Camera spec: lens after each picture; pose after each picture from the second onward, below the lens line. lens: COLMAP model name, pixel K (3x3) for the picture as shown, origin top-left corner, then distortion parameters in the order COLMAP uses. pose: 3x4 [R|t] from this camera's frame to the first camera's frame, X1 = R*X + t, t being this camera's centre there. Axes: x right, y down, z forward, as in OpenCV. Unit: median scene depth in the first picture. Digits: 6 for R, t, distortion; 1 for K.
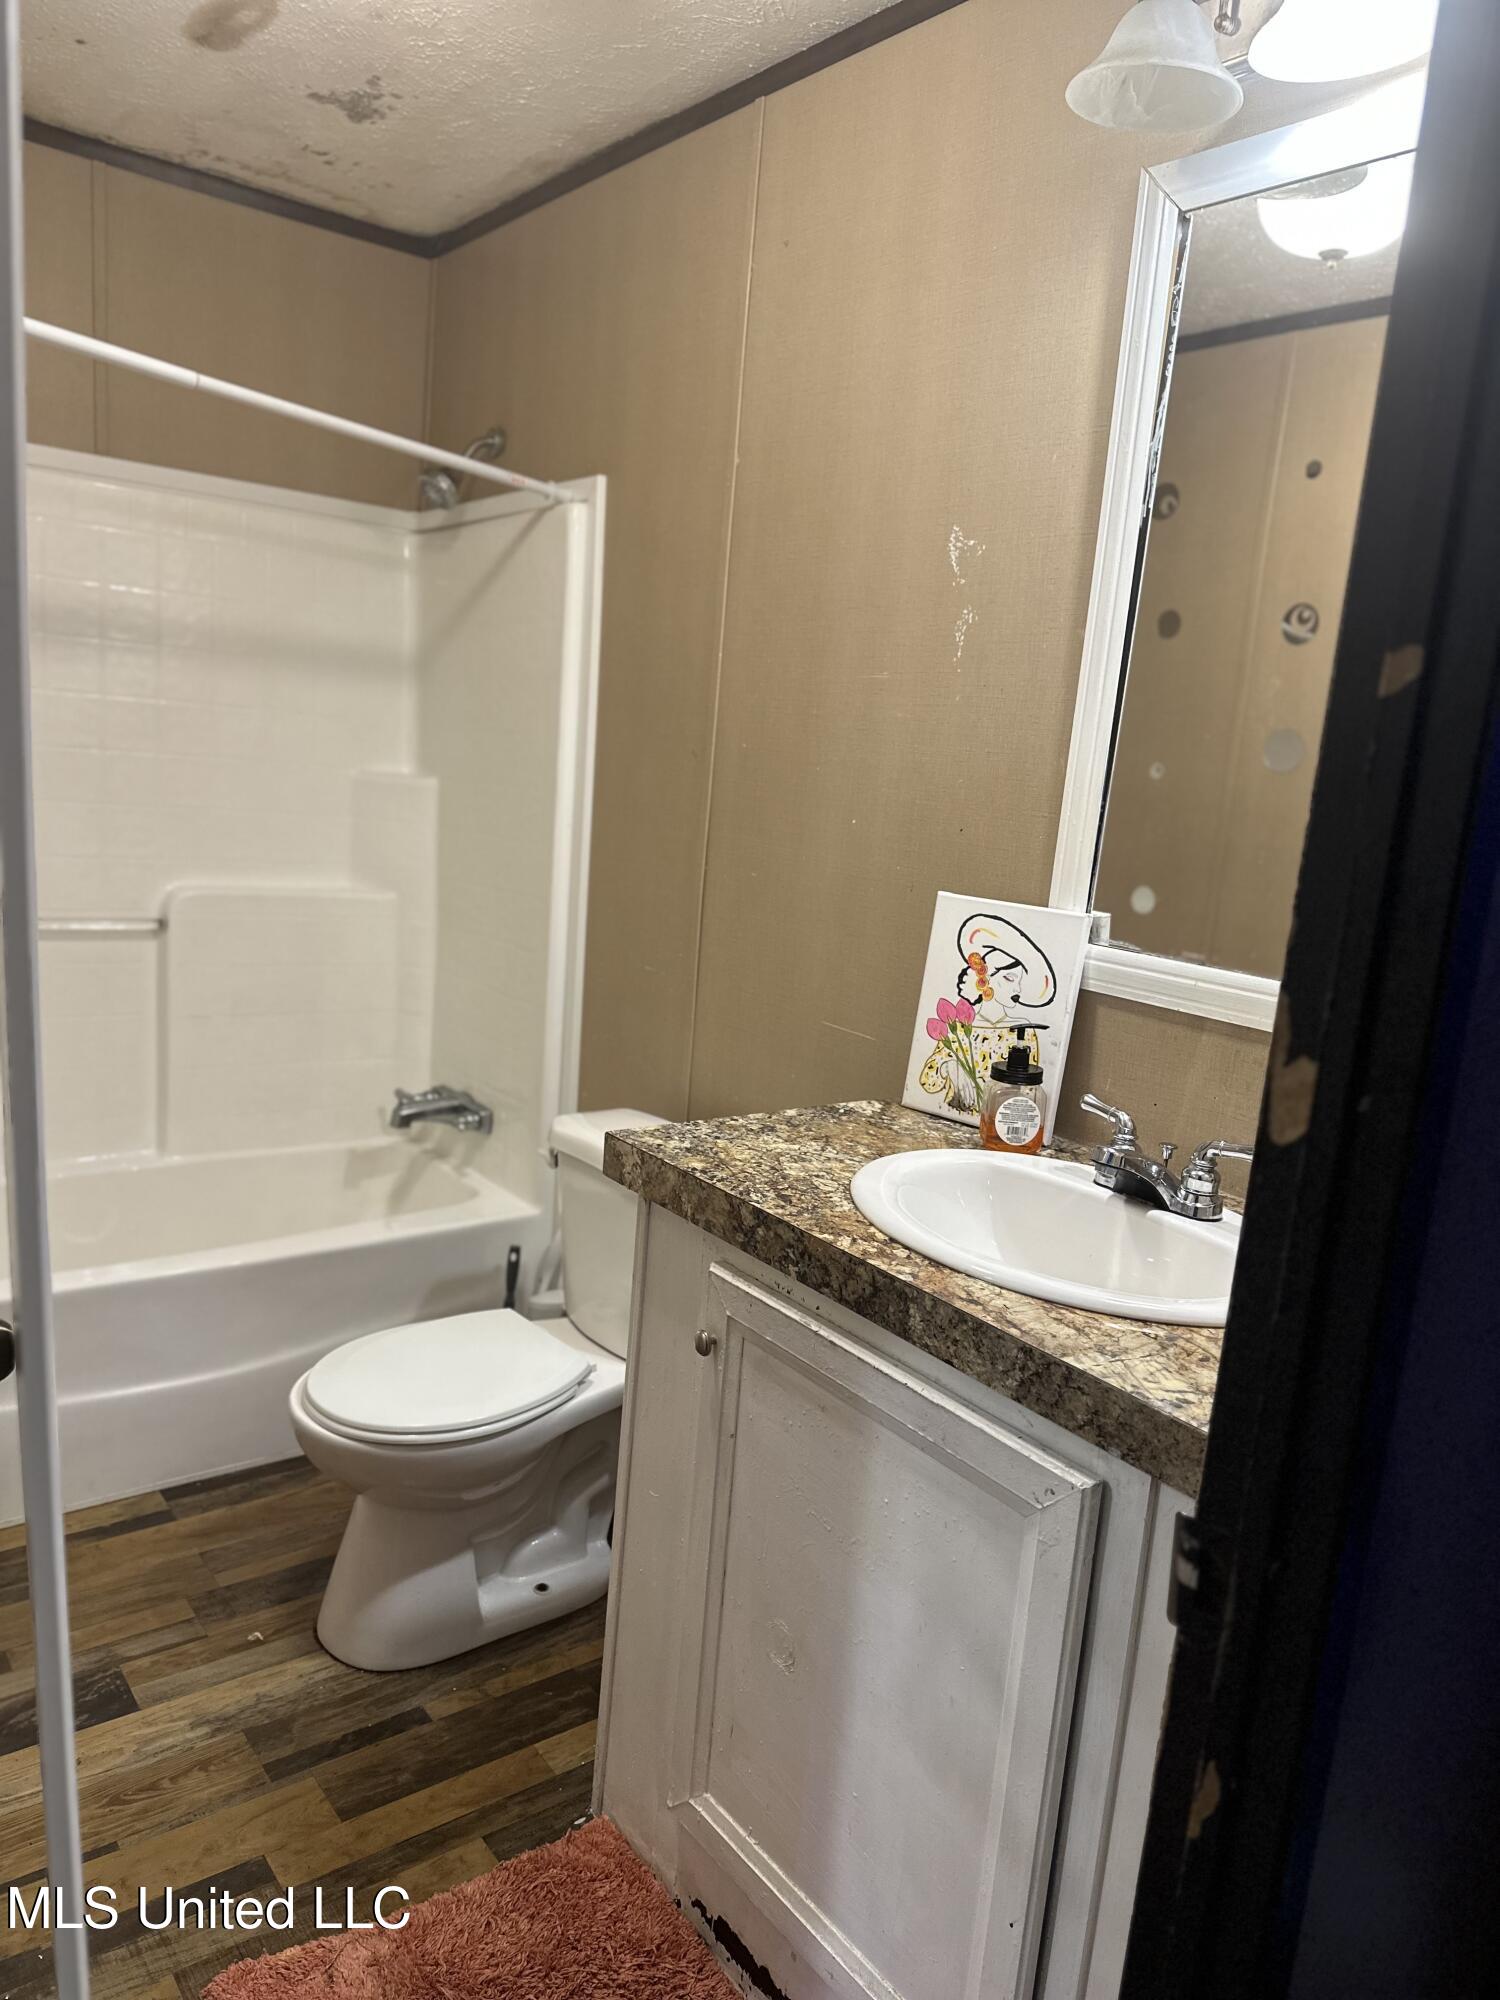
lens RADIAL K [[1392.9, 0, 750.0], [0, 1392.9, 1000.0], [0, 0, 1]] dist [0.050865, -0.089666]
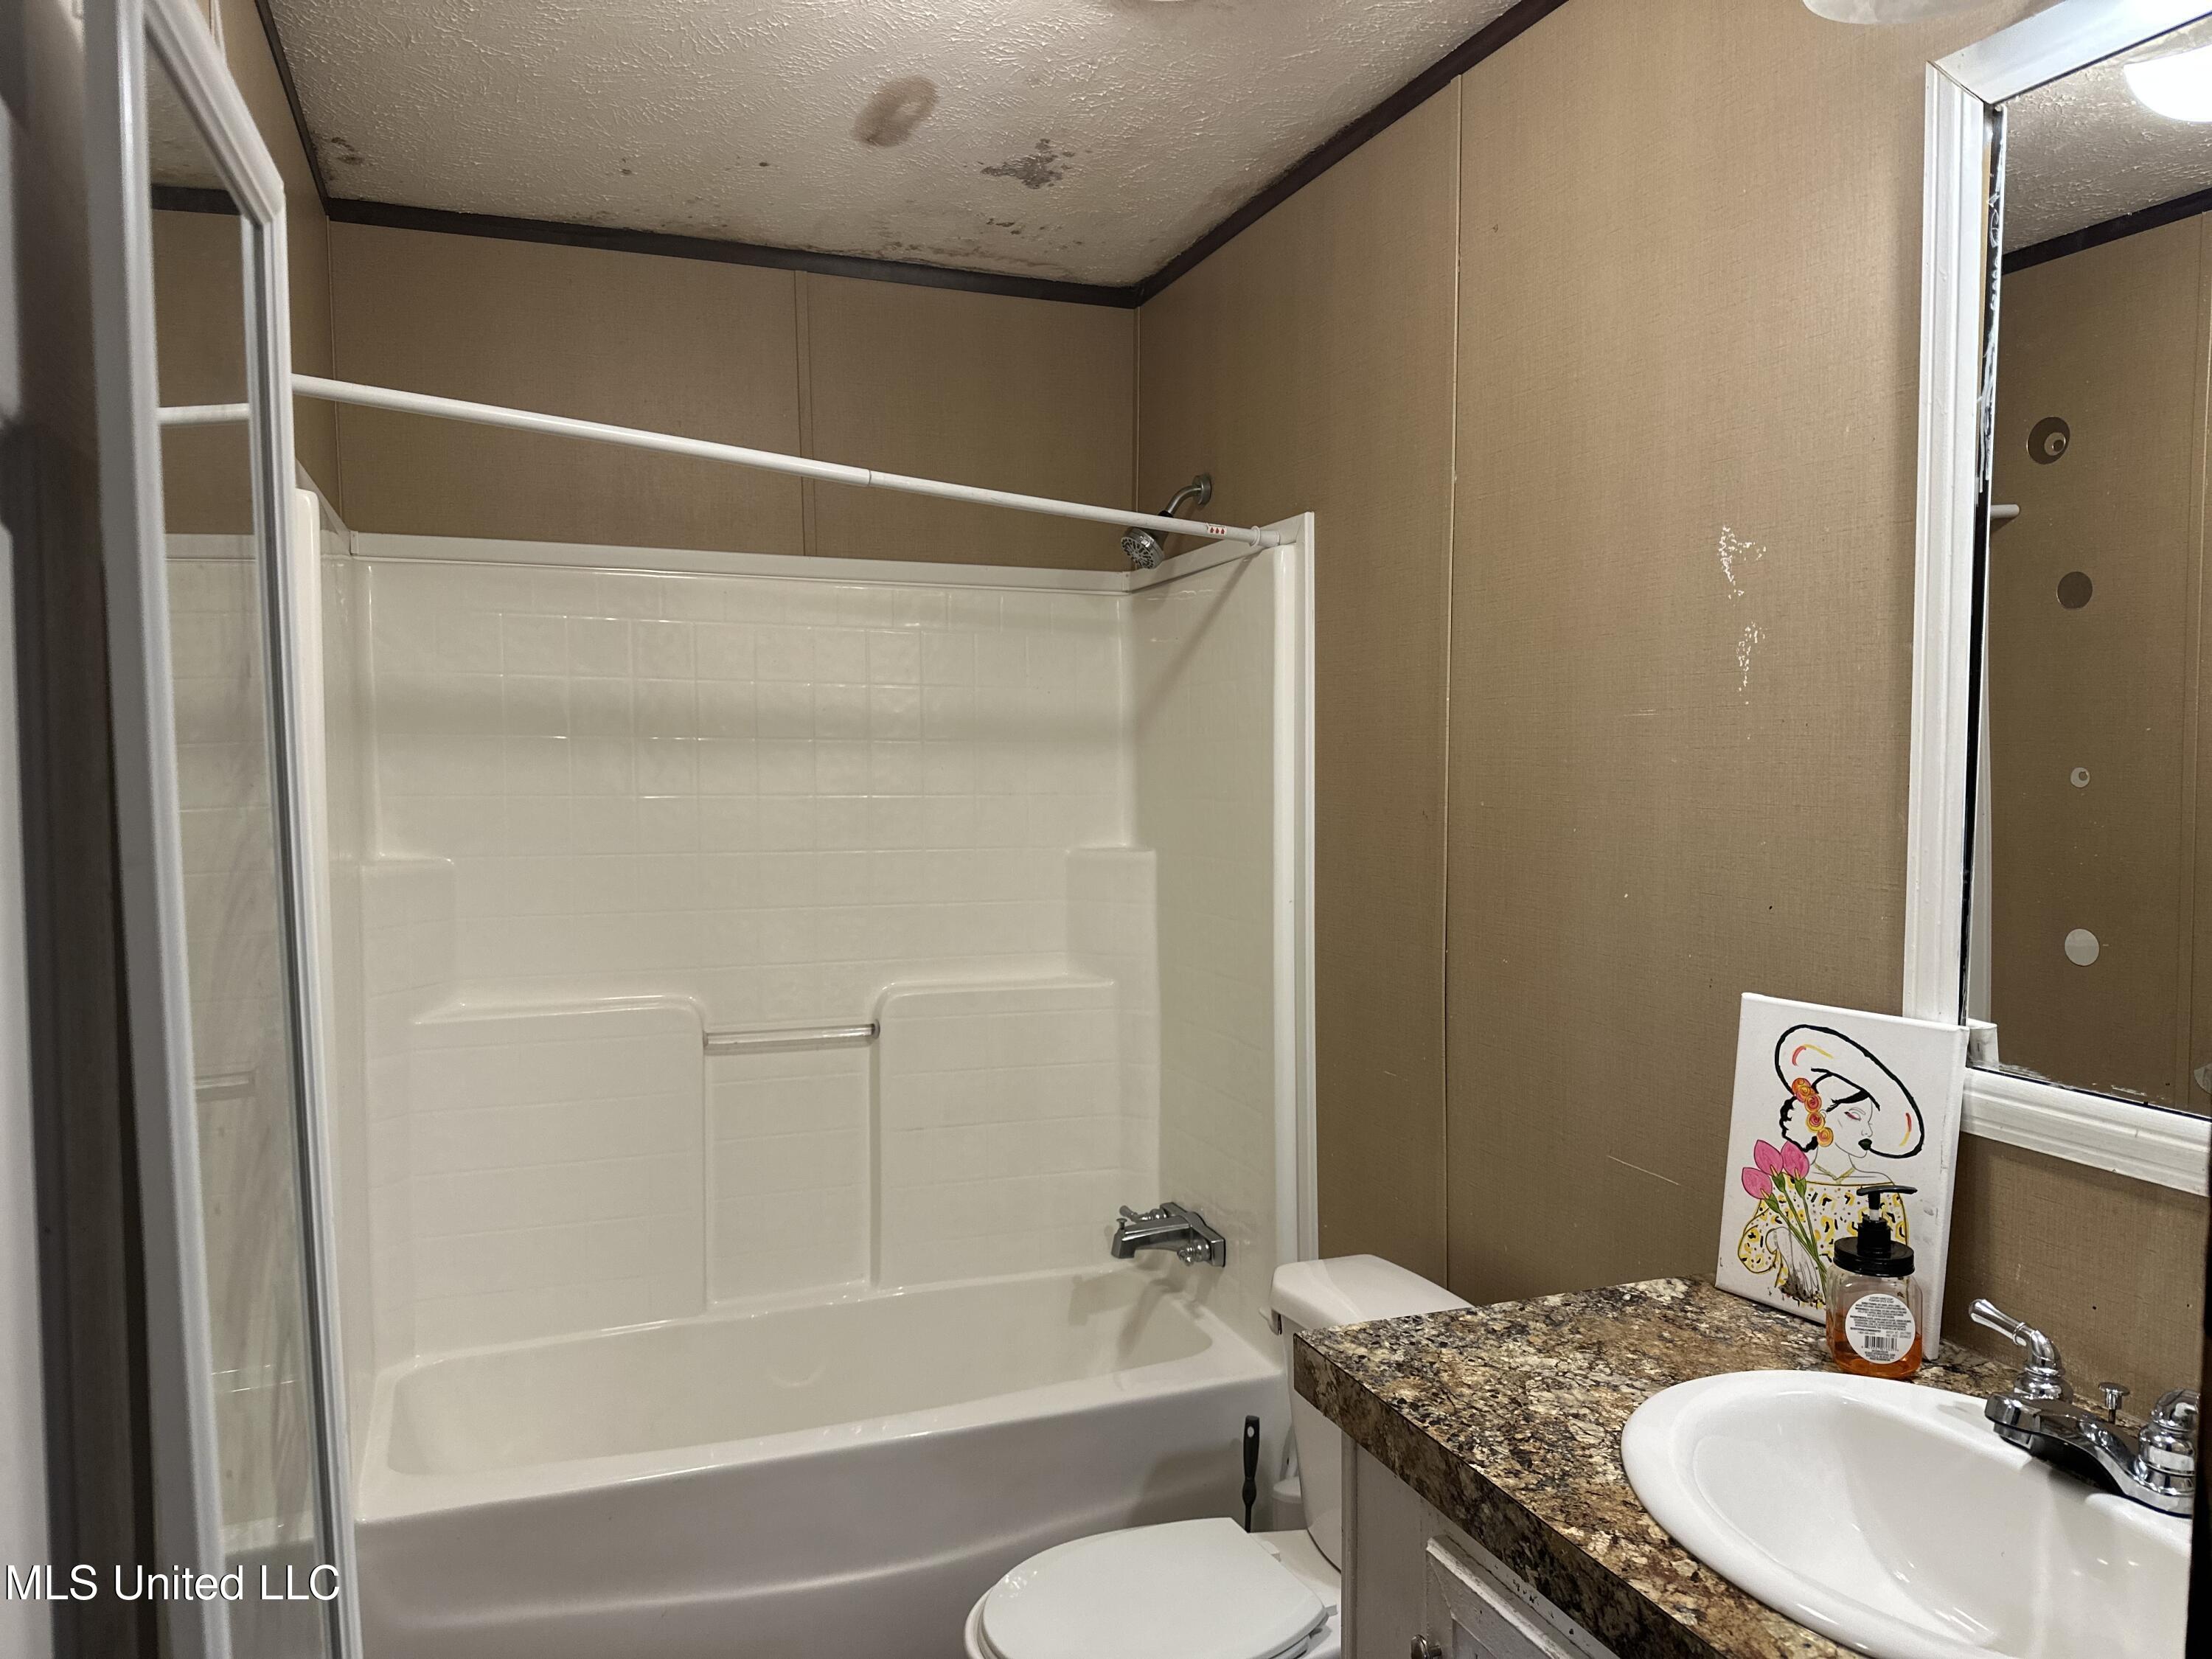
lens RADIAL K [[1540.5, 0, 1108.3], [0, 1540.5, 823.7], [0, 0, 1]] dist [0.050865, -0.089666]
pose [[0.953552, -0.068628, -0.293307, 0.064951], [0.025721, 0.988696, -0.147714, -0.057998], [0.300129, 0.133309, 0.944538, 0.103743]]
